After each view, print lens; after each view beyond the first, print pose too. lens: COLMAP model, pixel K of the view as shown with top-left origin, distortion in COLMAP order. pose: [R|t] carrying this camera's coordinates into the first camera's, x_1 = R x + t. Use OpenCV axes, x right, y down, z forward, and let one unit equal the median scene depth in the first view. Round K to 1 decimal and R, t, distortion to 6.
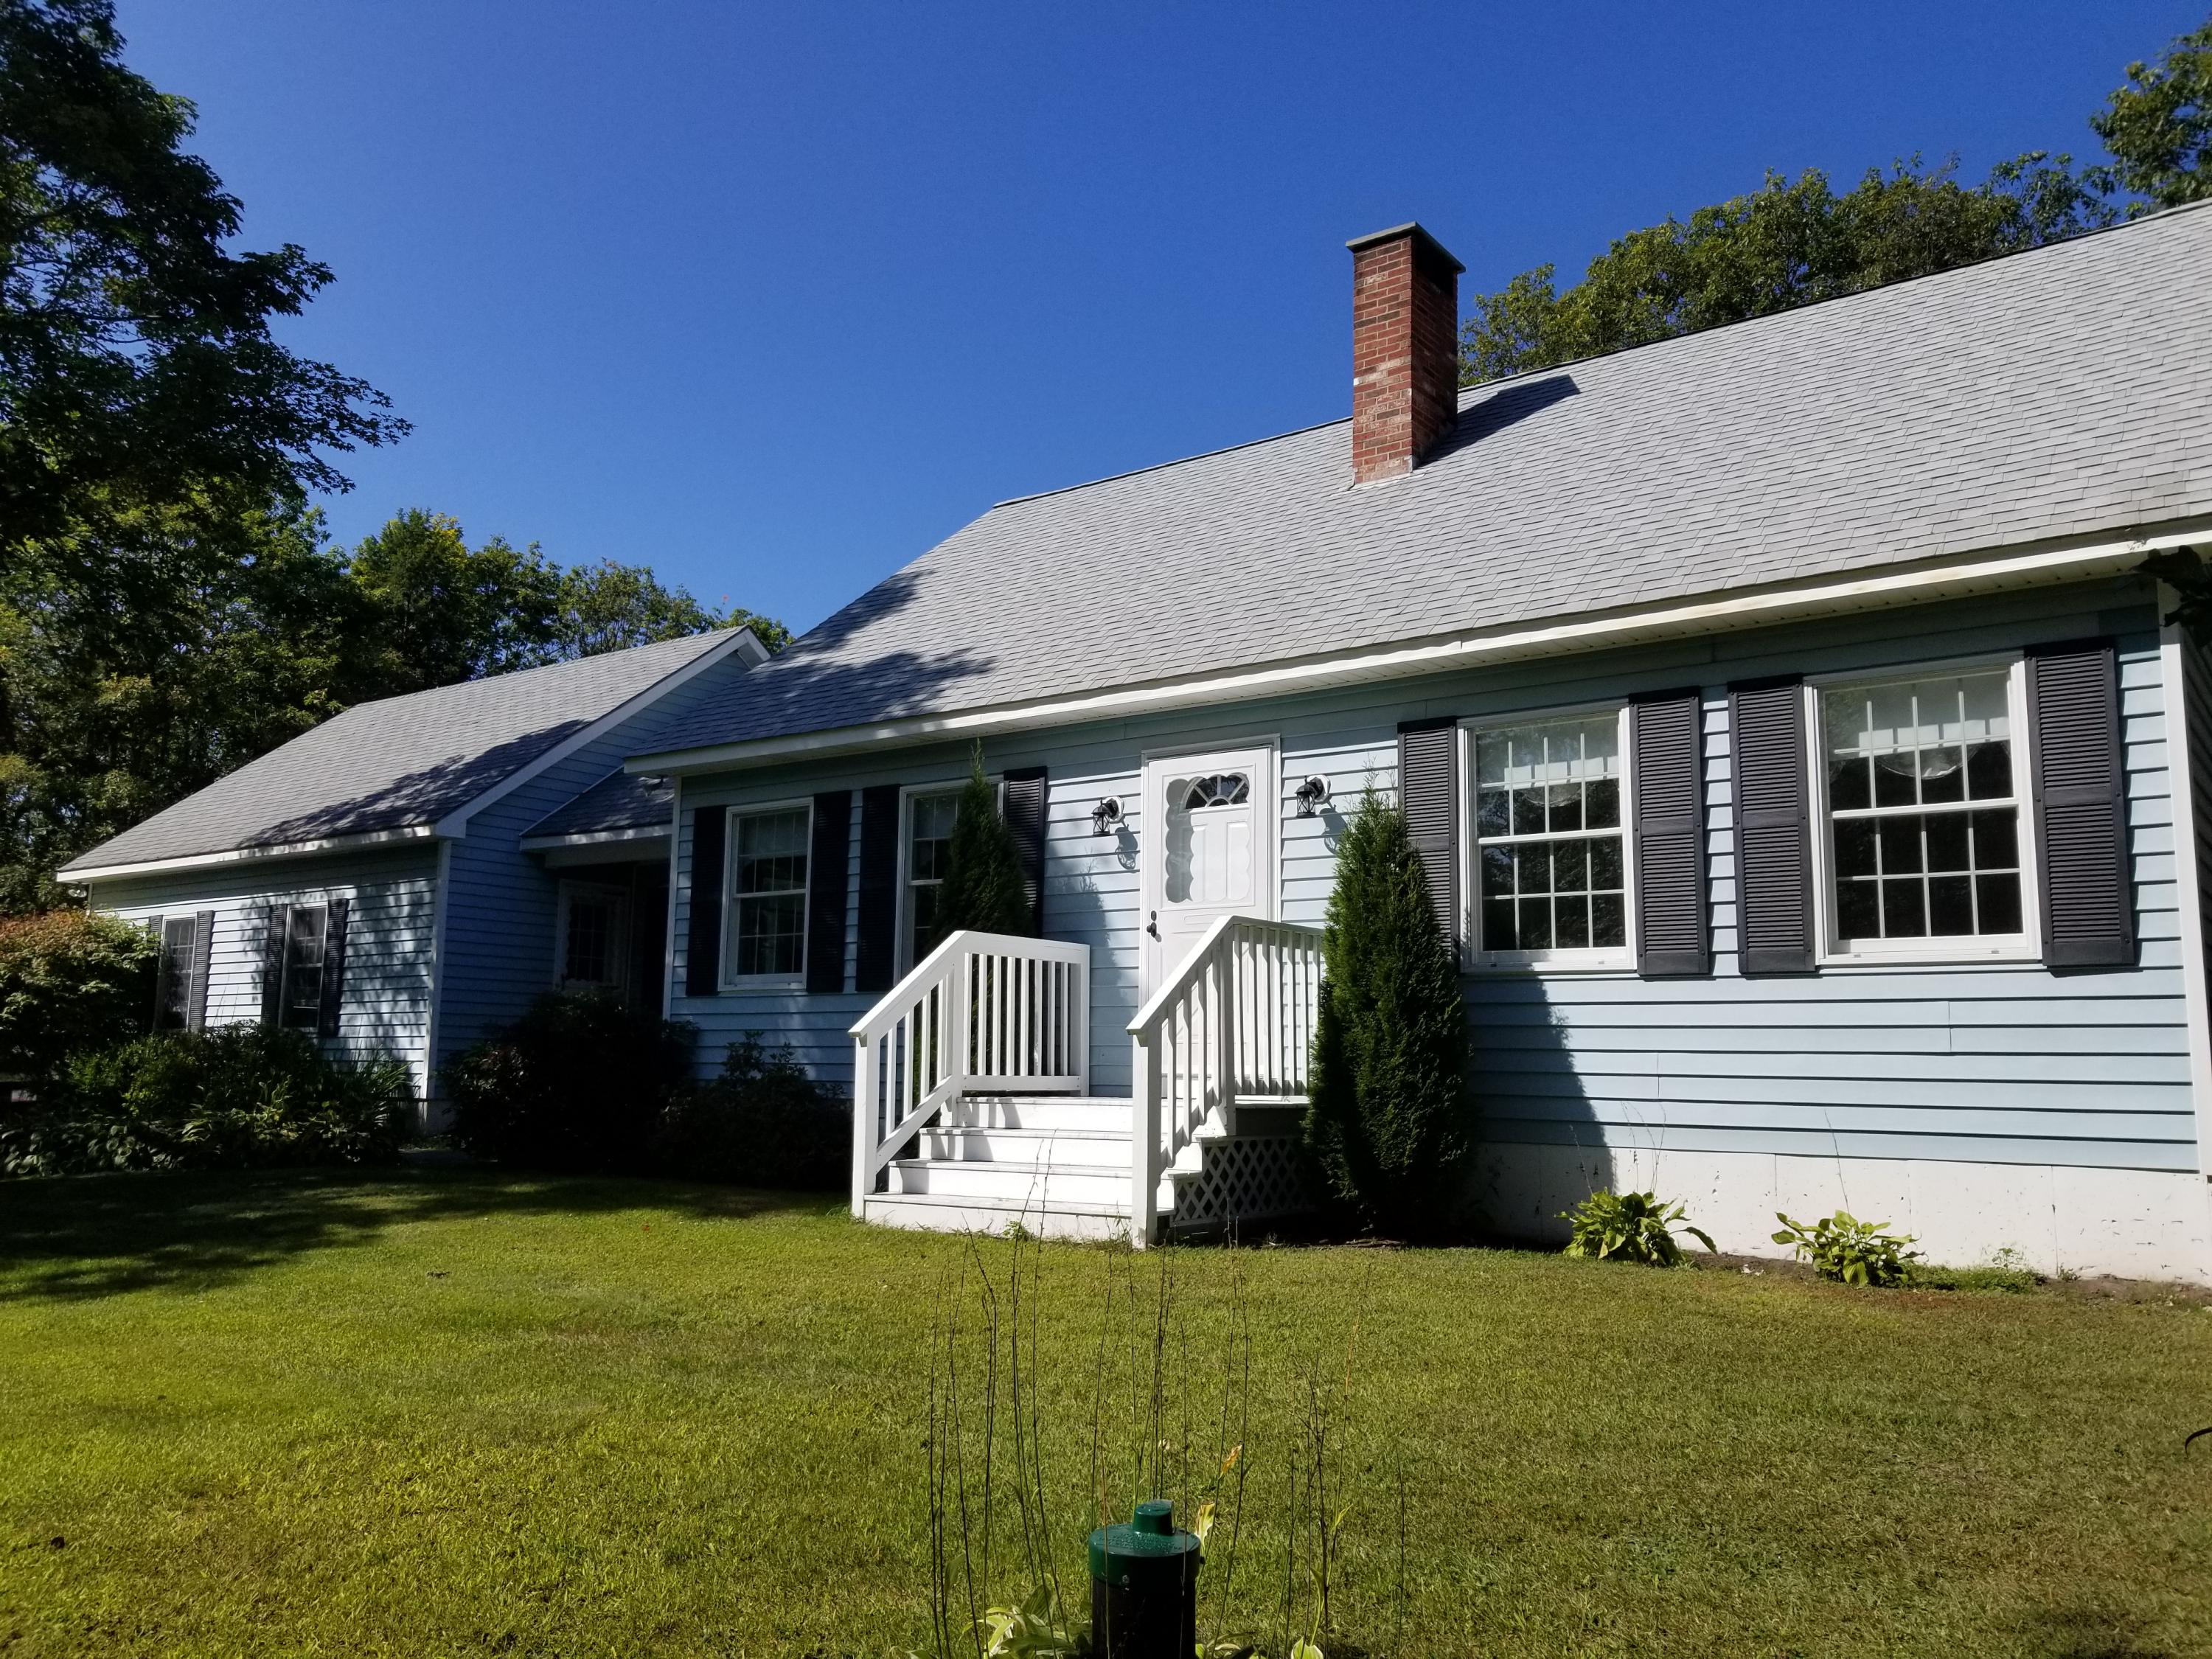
lens RADIAL K [[1709.9, 0, 1106.0], [0, 1709.9, 829.5], [0, 0, 1]] dist [0.085382, -0.144500]
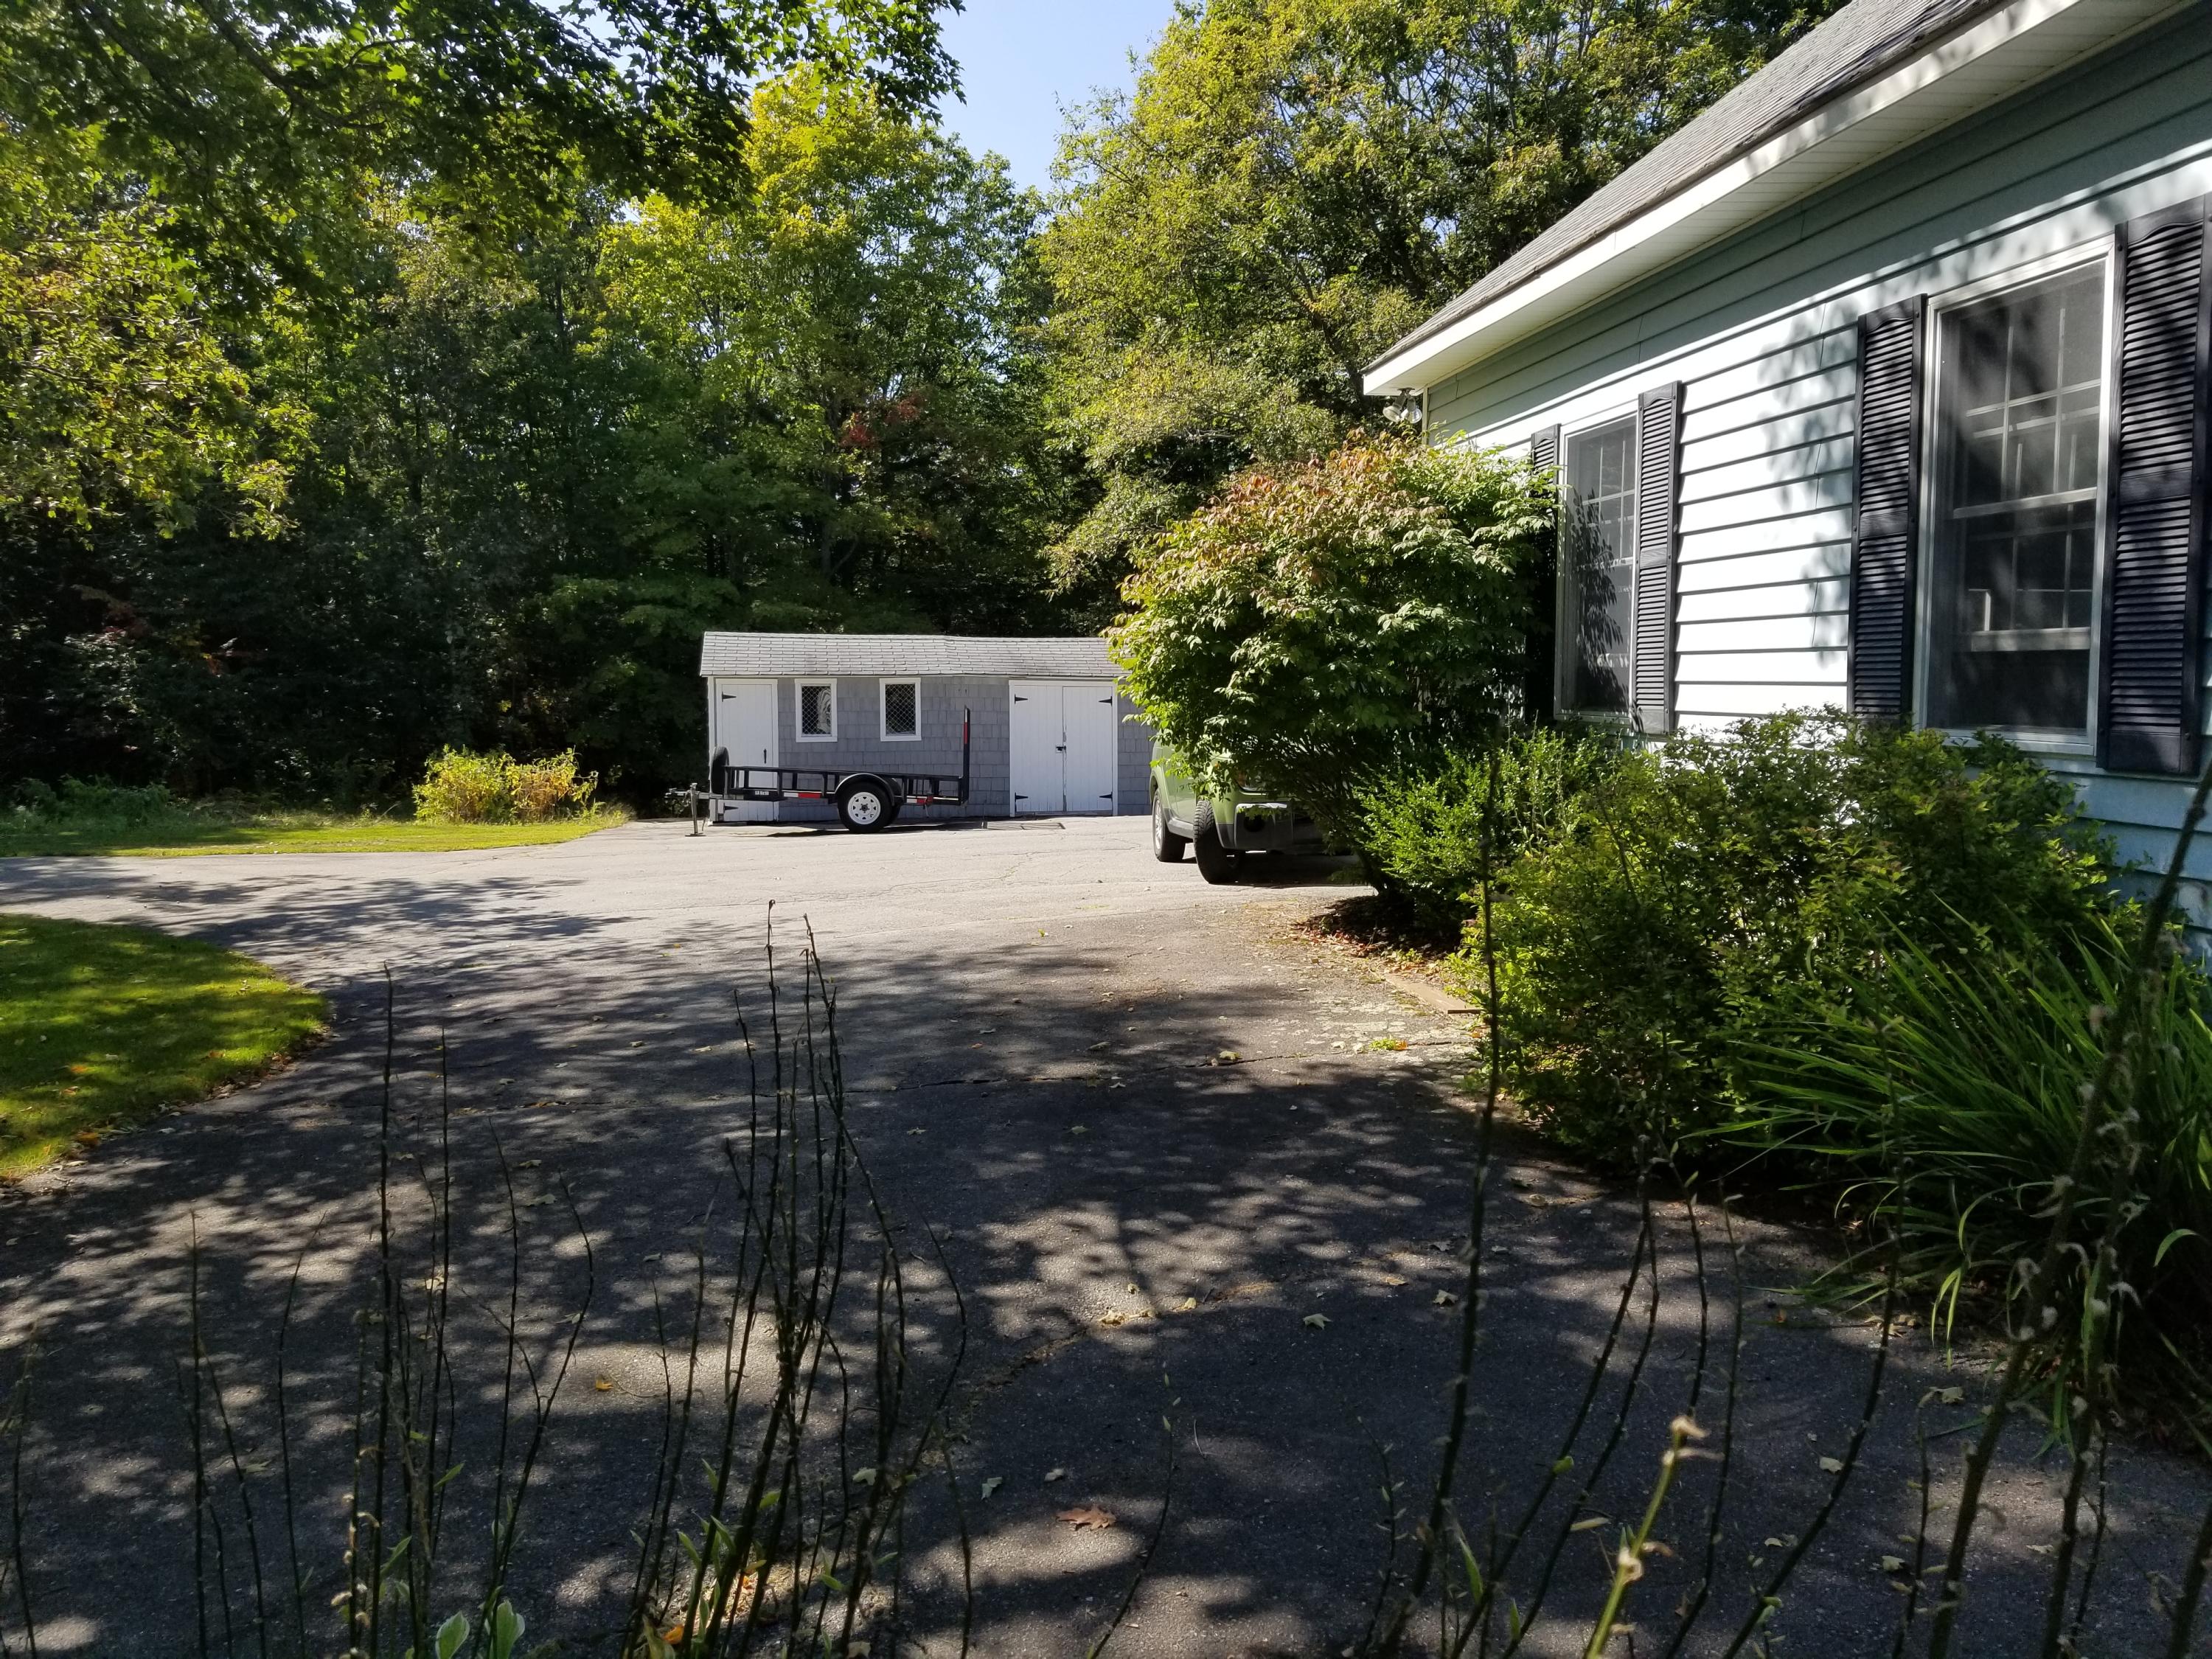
lens RADIAL K [[1709.9, 0, 1106.0], [0, 1709.9, 829.5], [0, 0, 1]] dist [0.085382, -0.144500]
pose [[0.703554, 0.046494, -0.709120, -0.374082], [0.117537, 0.976501, 0.180640, 0.063376], [0.700855, -0.210438, 0.681556, 0.716034]]
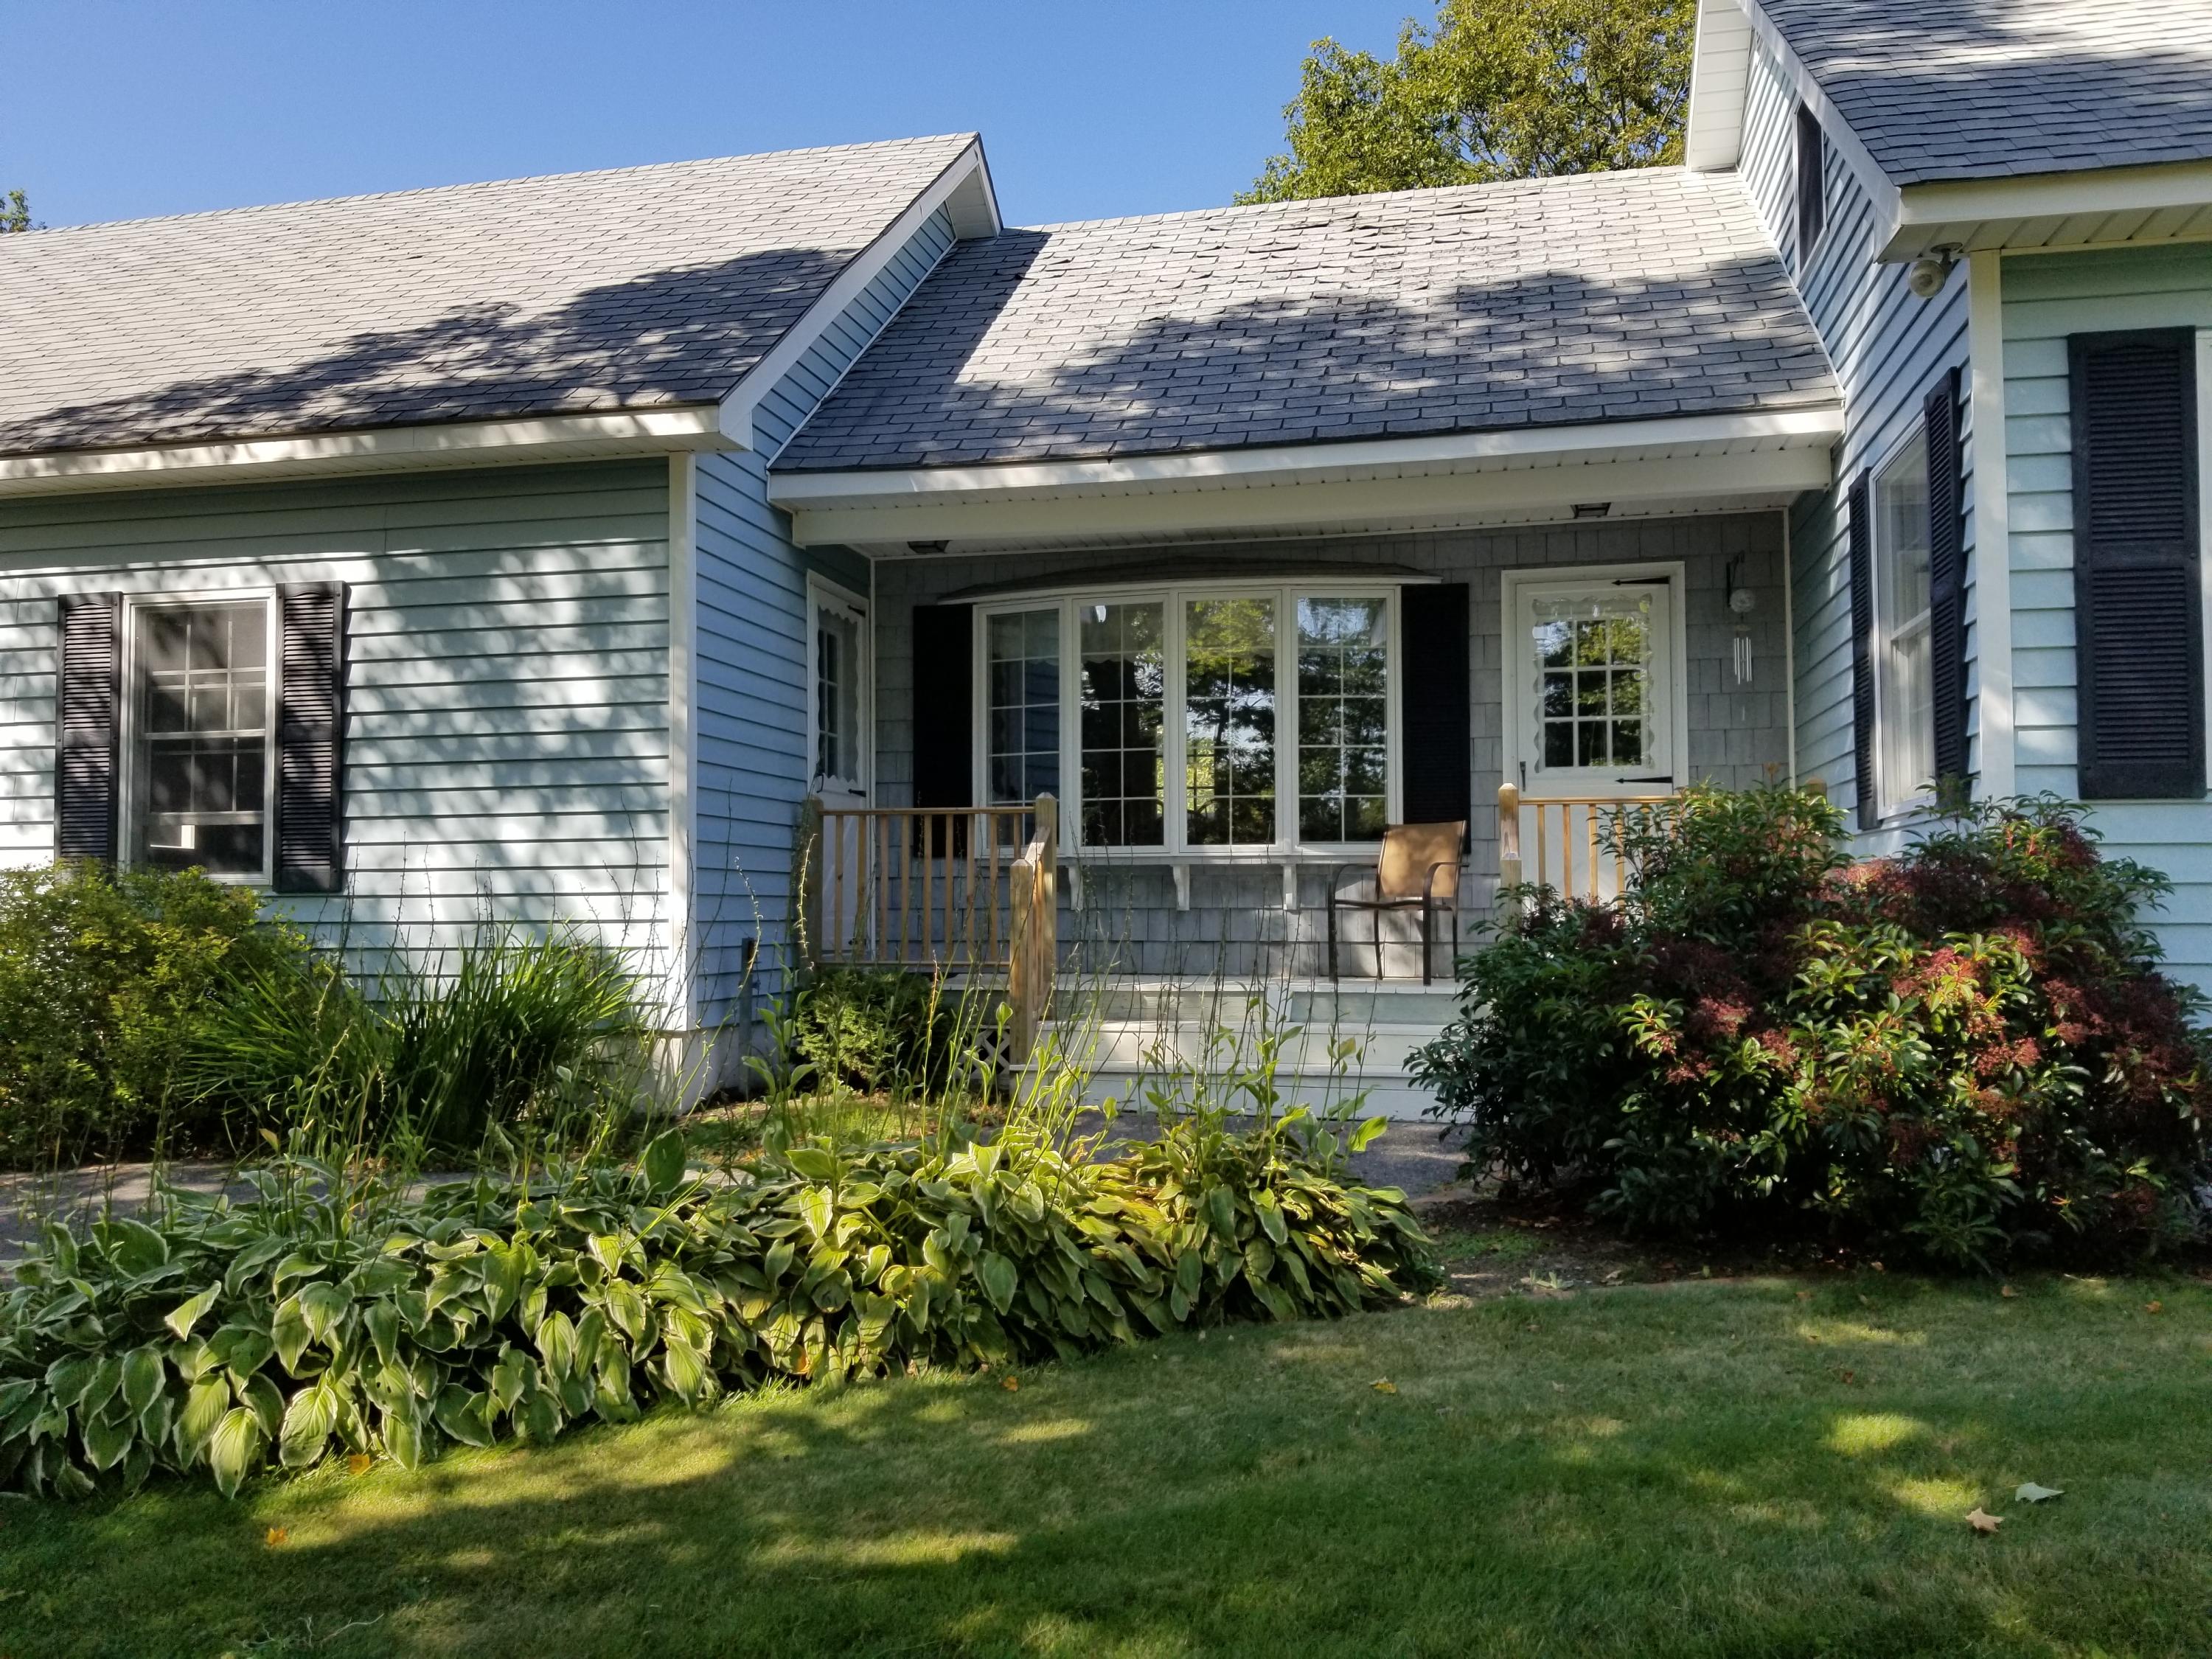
lens RADIAL K [[1709.9, 0, 1106.0], [0, 1709.9, 829.5], [0, 0, 1]] dist [0.085382, -0.144500]
pose [[0.910184, -0.001925, 0.414200, -0.443408], [-0.040079, 0.994888, 0.092694, 0.053606], [-0.412261, -0.100969, 0.905454, 0.514536]]
